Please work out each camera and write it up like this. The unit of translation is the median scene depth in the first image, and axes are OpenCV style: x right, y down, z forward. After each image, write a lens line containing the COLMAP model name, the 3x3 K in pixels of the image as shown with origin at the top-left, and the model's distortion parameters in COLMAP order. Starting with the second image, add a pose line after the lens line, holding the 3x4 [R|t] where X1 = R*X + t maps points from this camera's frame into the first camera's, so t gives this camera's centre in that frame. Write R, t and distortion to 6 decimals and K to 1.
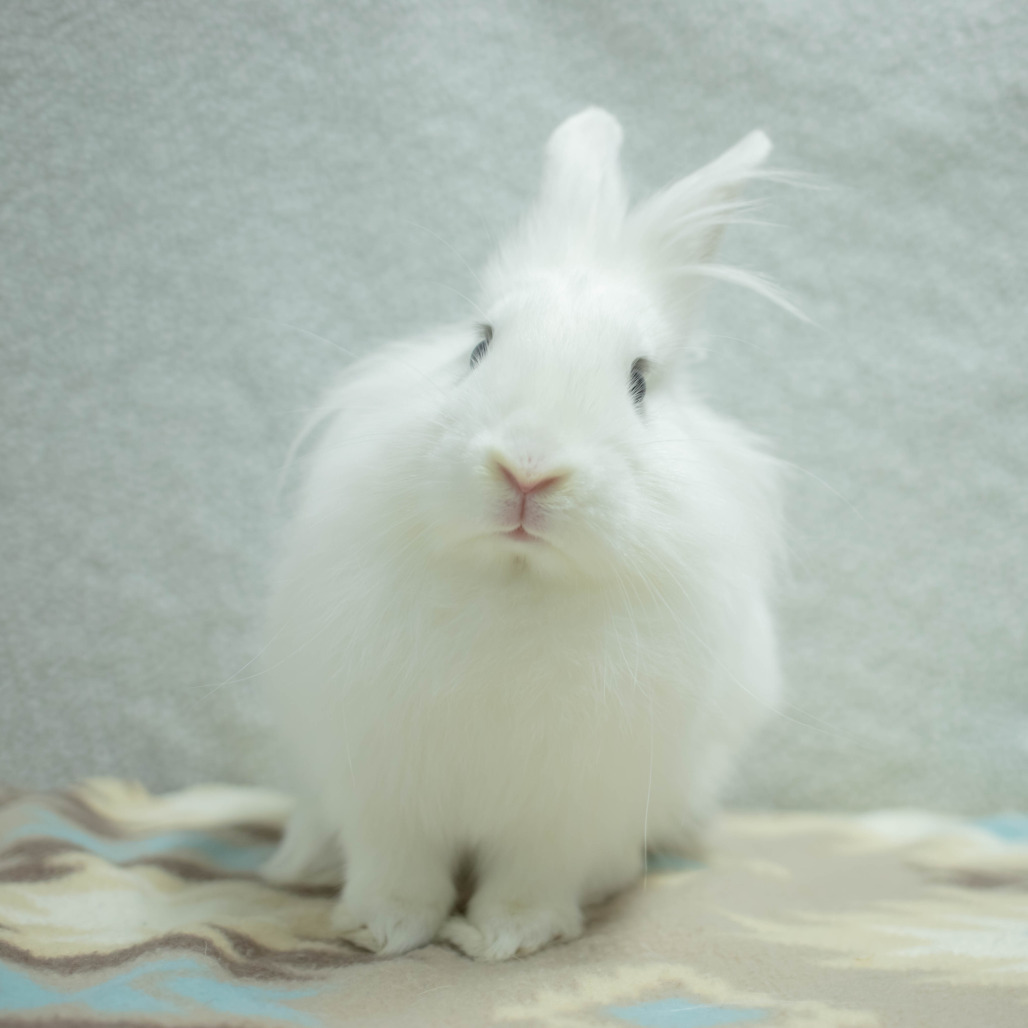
lens RADIAL K [[1715.4, 0, 508.9], [0, 1715.4, 518.5], [0, 0, 1]] dist [-0.016012, 0.000000]
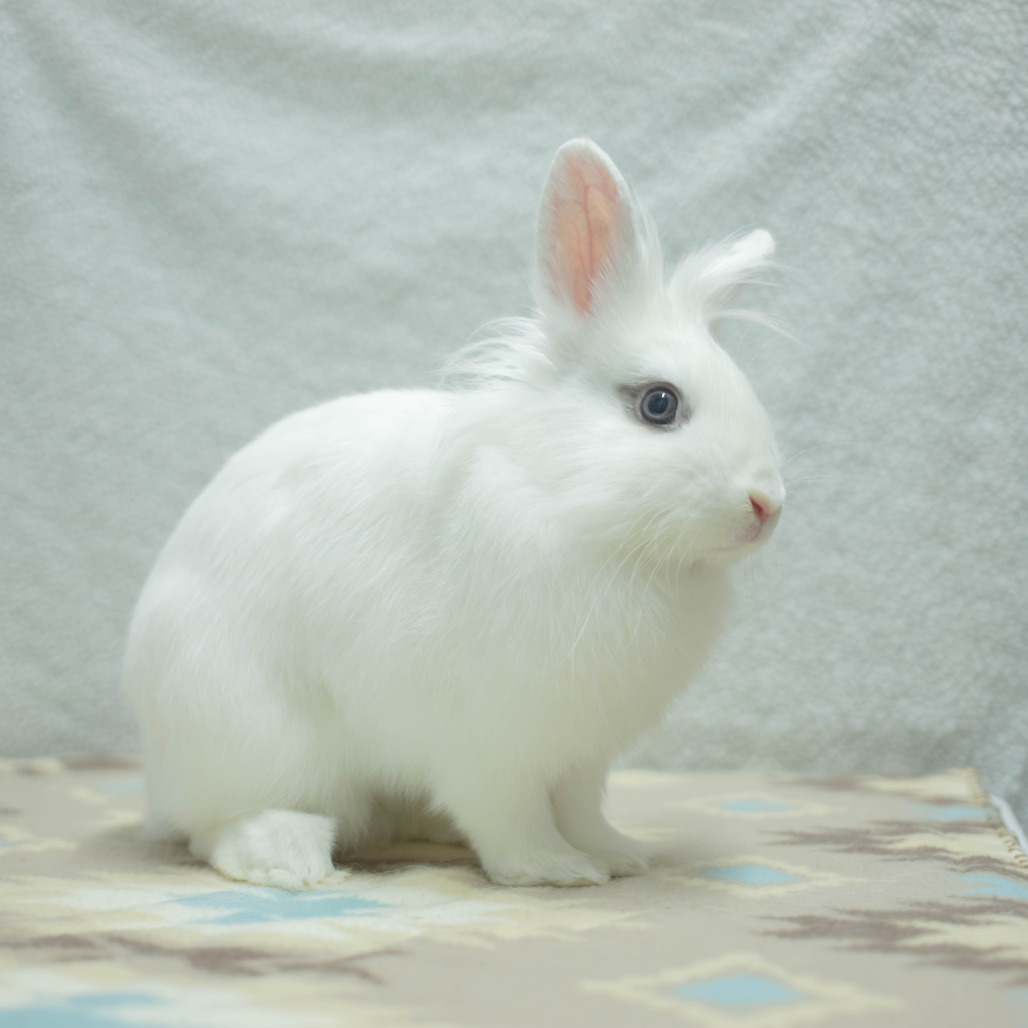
lens RADIAL K [[1715.4, 0, 503.5], [0, 1715.4, 515.8], [0, 0, 1]] dist [-0.016012, 0.000000]
pose [[0.977032, -0.040779, -0.209155, 0.614177], [0.034951, 0.998893, -0.031488, 0.017909], [0.210207, 0.023454, 0.977375, -0.326465]]
